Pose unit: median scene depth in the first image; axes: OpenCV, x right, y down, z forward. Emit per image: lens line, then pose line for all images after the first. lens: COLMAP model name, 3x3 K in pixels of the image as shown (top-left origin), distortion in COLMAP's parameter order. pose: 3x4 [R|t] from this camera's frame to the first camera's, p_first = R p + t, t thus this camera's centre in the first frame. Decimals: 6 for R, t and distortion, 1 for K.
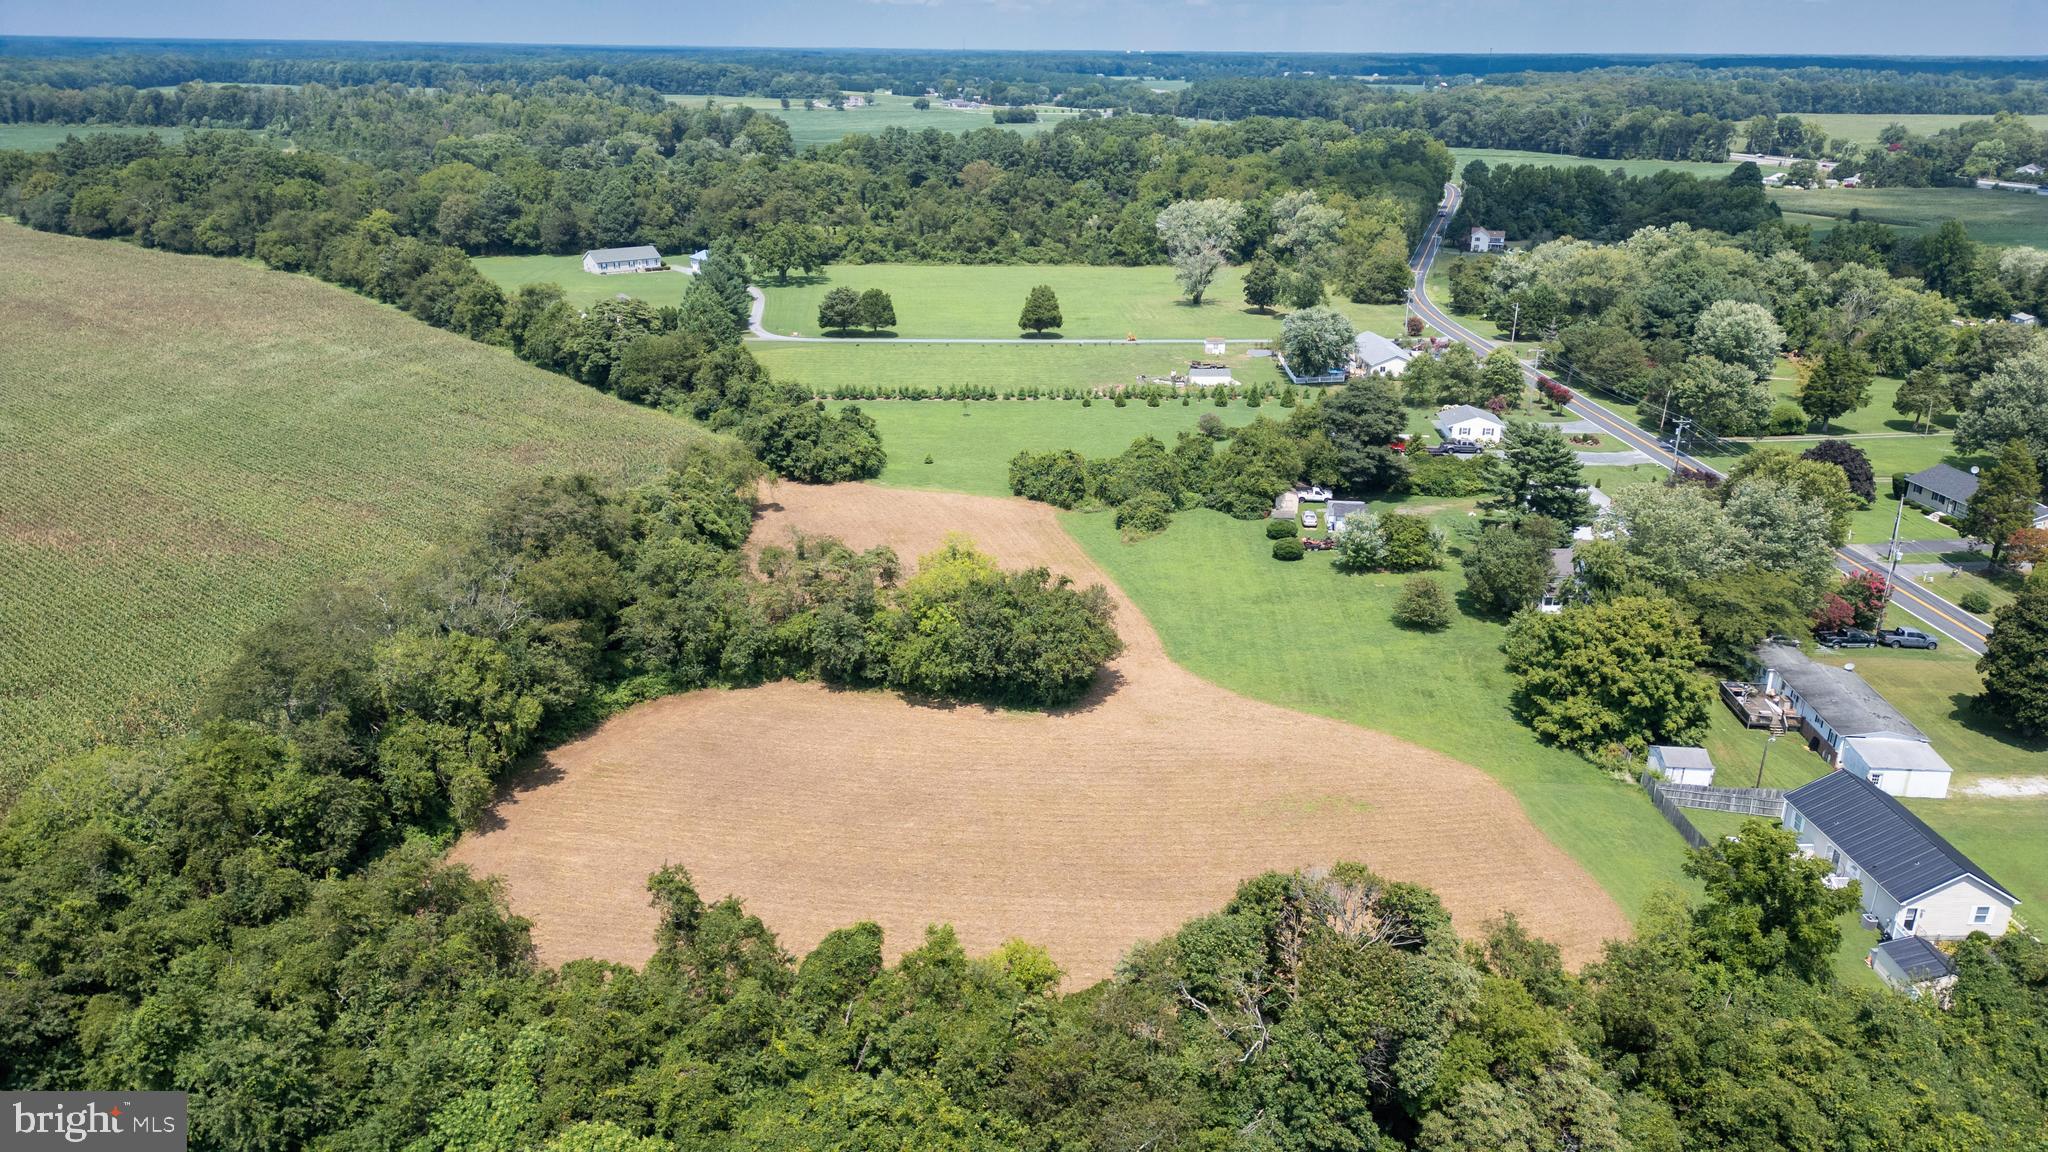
lens RADIAL K [[1419.2, 0, 1024.0], [0, 1419.2, 576.0], [0, 0, 1]] dist [0.062487, -0.068624]
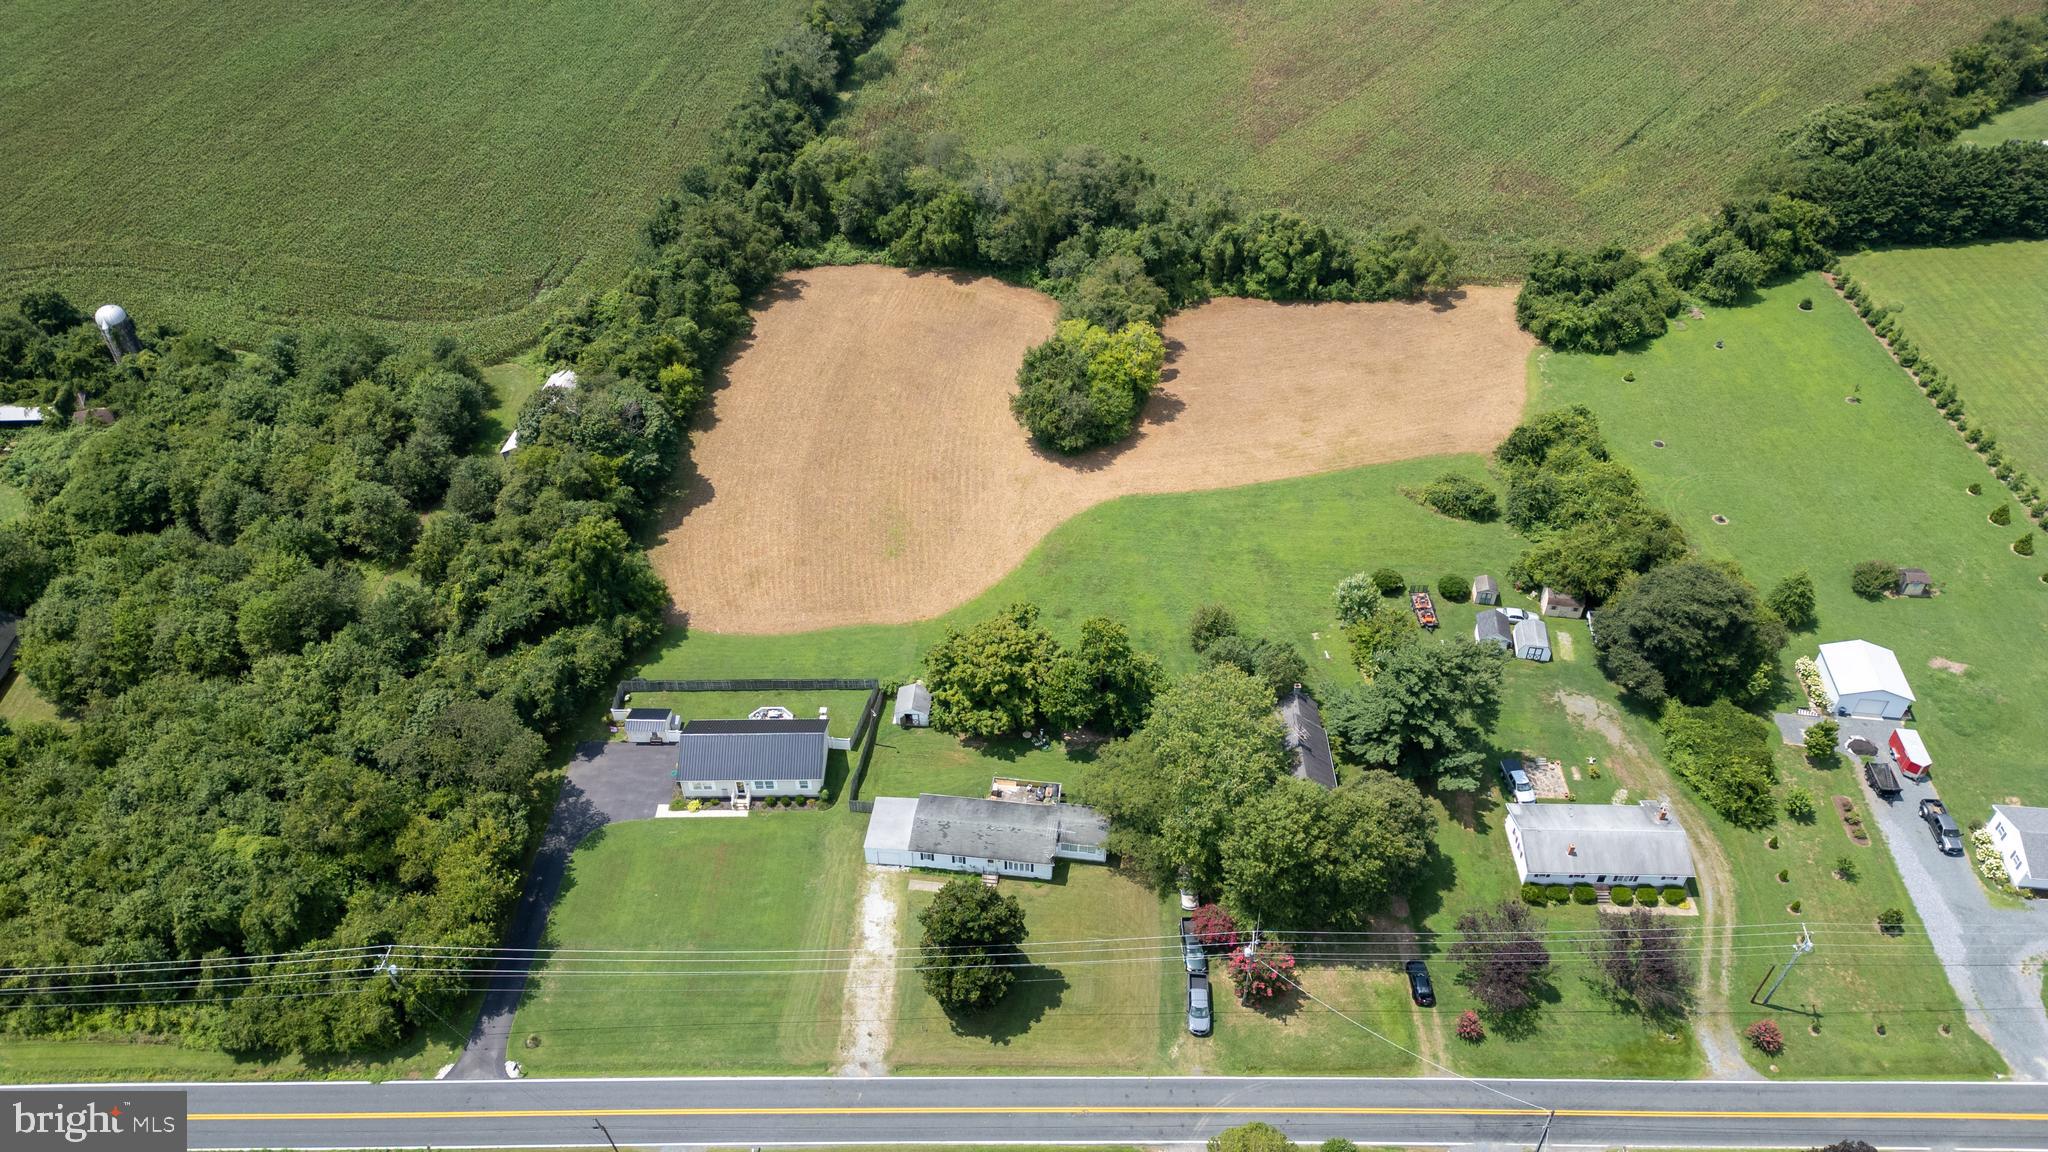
lens RADIAL K [[1419.2, 0, 1024.0], [0, 1419.2, 576.0], [0, 0, 1]] dist [0.062487, -0.068624]
pose [[-0.027946, 0.658424, -0.752128, 0.821576], [-0.347475, 0.699101, 0.624915, -0.485013], [0.937273, 0.278809, 0.209249, 0.479244]]
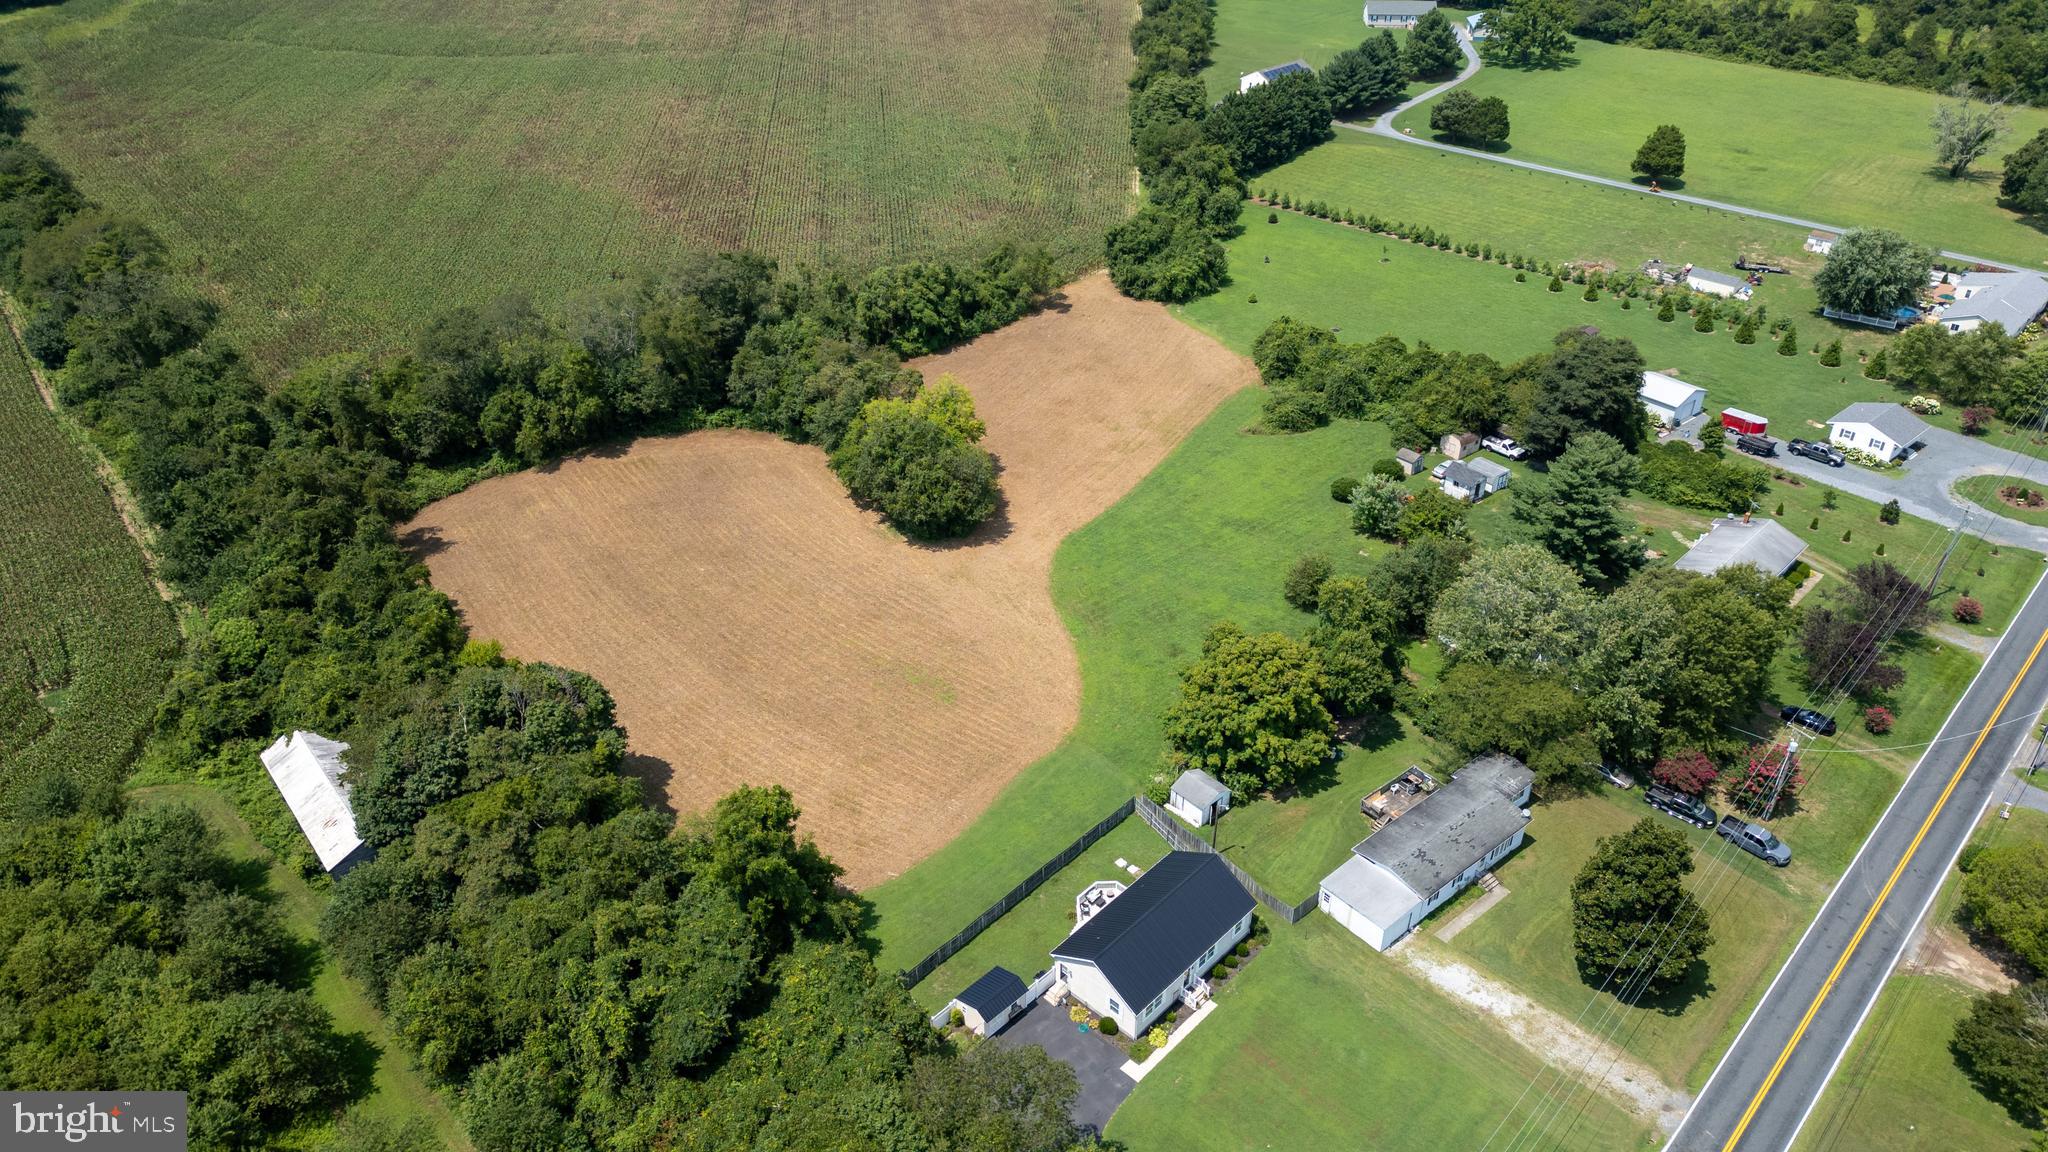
lens RADIAL K [[1419.2, 0, 1024.0], [0, 1419.2, 576.0], [0, 0, 1]] dist [0.062487, -0.068624]
pose [[0.704164, 0.375417, -0.602673, 0.562397], [-0.239437, 0.924625, 0.296208, -0.175458], [0.668448, -0.064277, 0.740976, 0.100200]]
